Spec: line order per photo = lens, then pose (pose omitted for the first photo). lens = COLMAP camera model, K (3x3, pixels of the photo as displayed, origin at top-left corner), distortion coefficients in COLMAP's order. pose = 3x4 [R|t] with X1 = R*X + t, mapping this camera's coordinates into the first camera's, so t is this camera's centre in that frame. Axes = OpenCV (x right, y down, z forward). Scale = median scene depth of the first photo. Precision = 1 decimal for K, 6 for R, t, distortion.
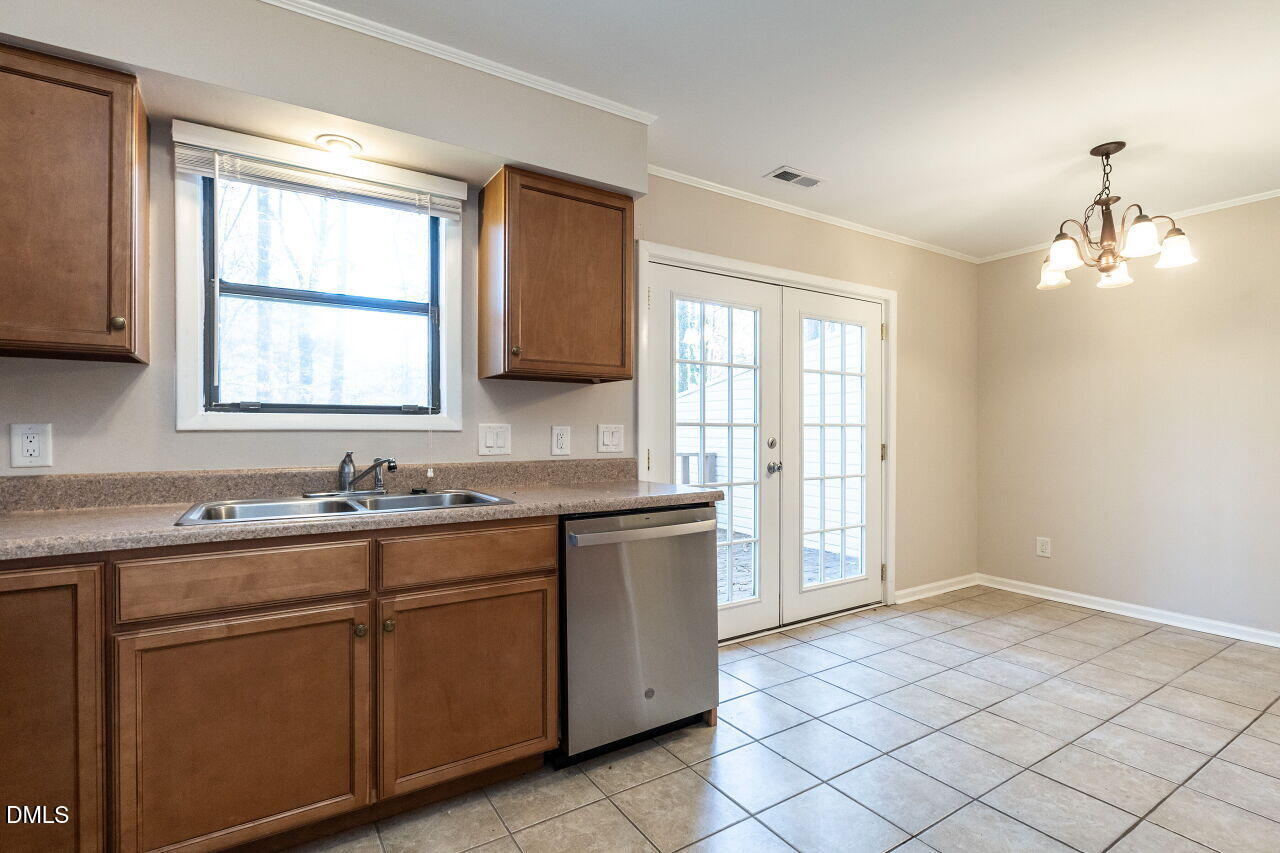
lens RADIAL K [[574.4, 0, 647.6], [0, 574.4, 428.9], [0, 0, 1]] dist [-0.002420, 0.000421]
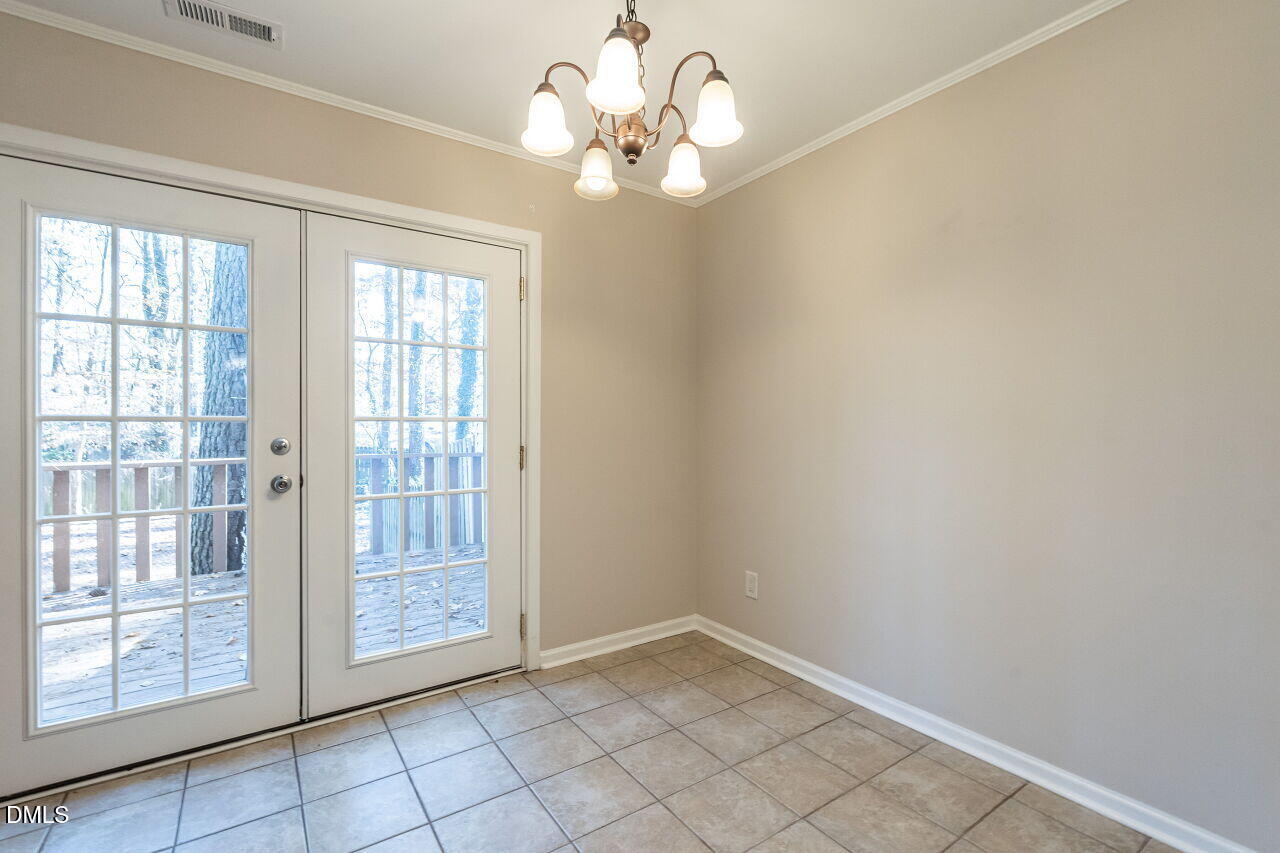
lens RADIAL K [[574.4, 0, 633.8], [0, 574.4, 423.3], [0, 0, 1]] dist [-0.002420, 0.000421]
pose [[0.998225, -0.001008, 0.059549, 0.559838], [0.001238, 0.999992, -0.003826, 0.000957], [-0.059545, 0.003893, 0.998218, 0.305324]]
